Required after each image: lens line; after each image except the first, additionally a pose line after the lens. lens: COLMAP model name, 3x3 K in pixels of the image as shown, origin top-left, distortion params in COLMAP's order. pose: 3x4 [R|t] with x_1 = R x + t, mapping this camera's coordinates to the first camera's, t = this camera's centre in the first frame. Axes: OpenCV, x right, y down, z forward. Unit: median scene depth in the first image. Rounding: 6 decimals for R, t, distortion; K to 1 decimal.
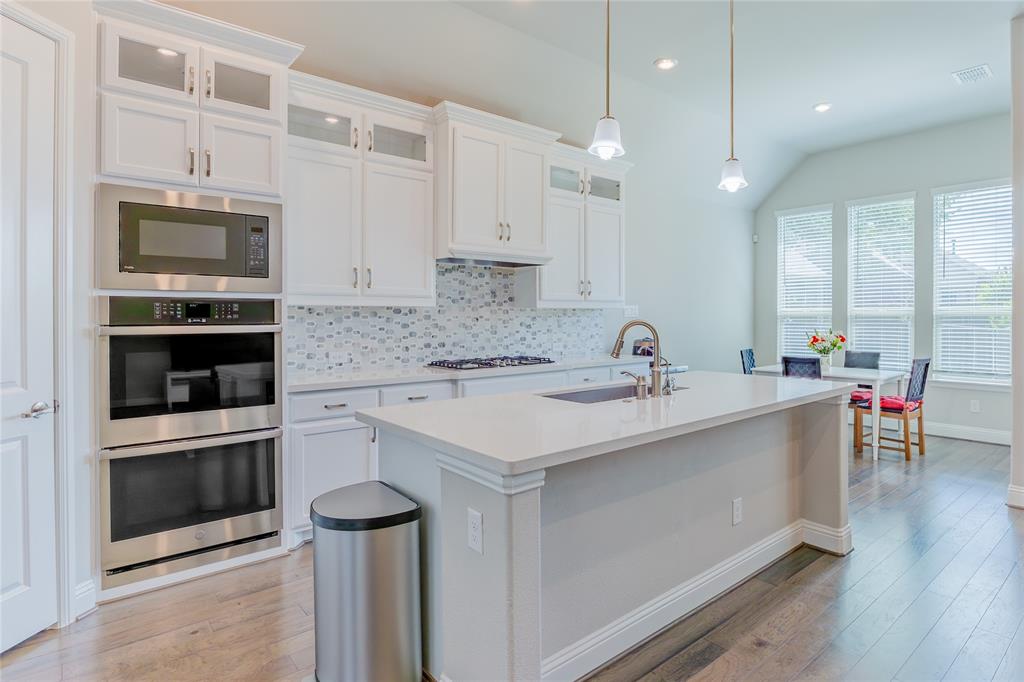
lens RADIAL K [[551.8, 0, 589.4], [0, 551.8, 318.5], [0, 0, 1]] dist [-0.024351, 0.001800]
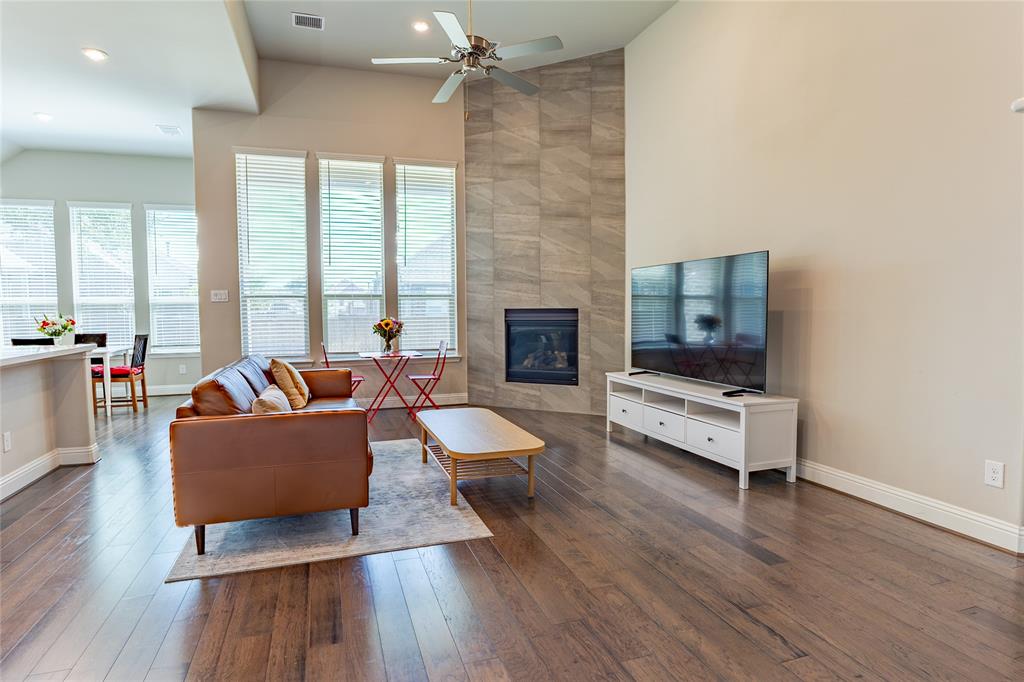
lens RADIAL K [[532.6, 0, 490.7], [0, 532.6, 340.3], [0, 0, 1]] dist [-0.028287, 0.004501]
pose [[0.424273, -0.052228, 0.904027, -0.218376], [0.013272, 0.998587, 0.051462, 0.037032], [-0.905437, -0.009835, 0.424366, -0.356711]]
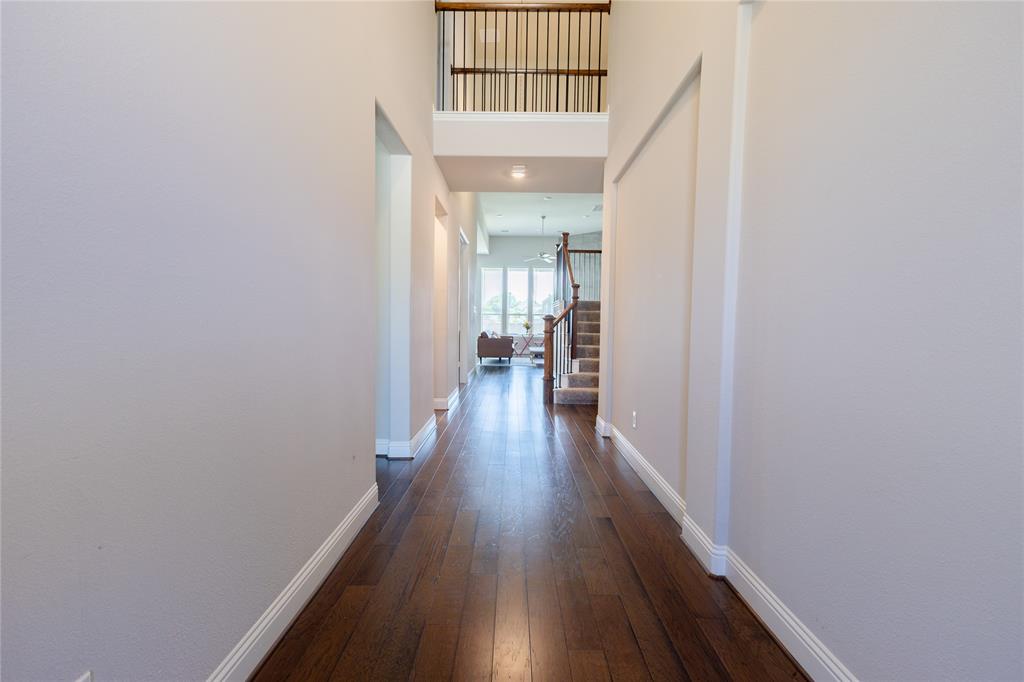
lens RADIAL K [[453.7, 0, 516.4], [0, 453.7, 335.9], [0, 0, 1]] dist [0.001145, 0.000033]
pose [[0.674180, -0.013239, 0.738448, -1.682464], [-0.006598, 0.999691, 0.023946, 0.068975], [-0.738537, -0.021016, 0.673885, -1.783366]]
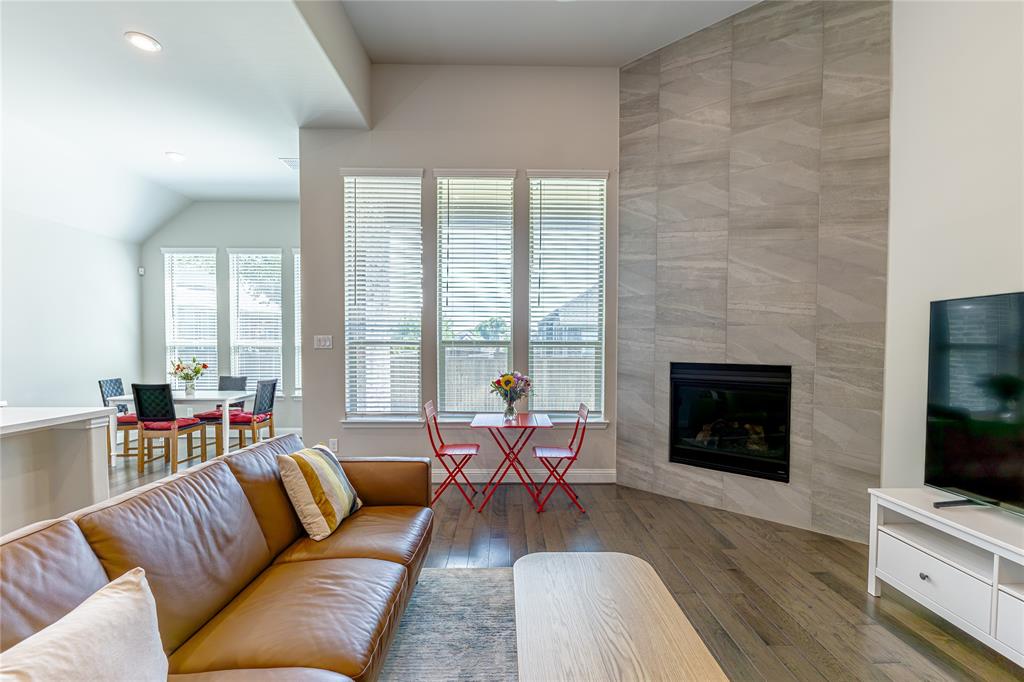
lens RADIAL K [[438.6, 0, 510.0], [0, 438.6, 360.9], [0, 0, 1]] dist [-0.002599, 0.000041]
pose [[0.667410, -0.017804, 0.744478, 0.253657], [-0.001411, 0.999682, 0.025172, 0.001883], [-0.744690, -0.017851, 0.667172, -0.117185]]
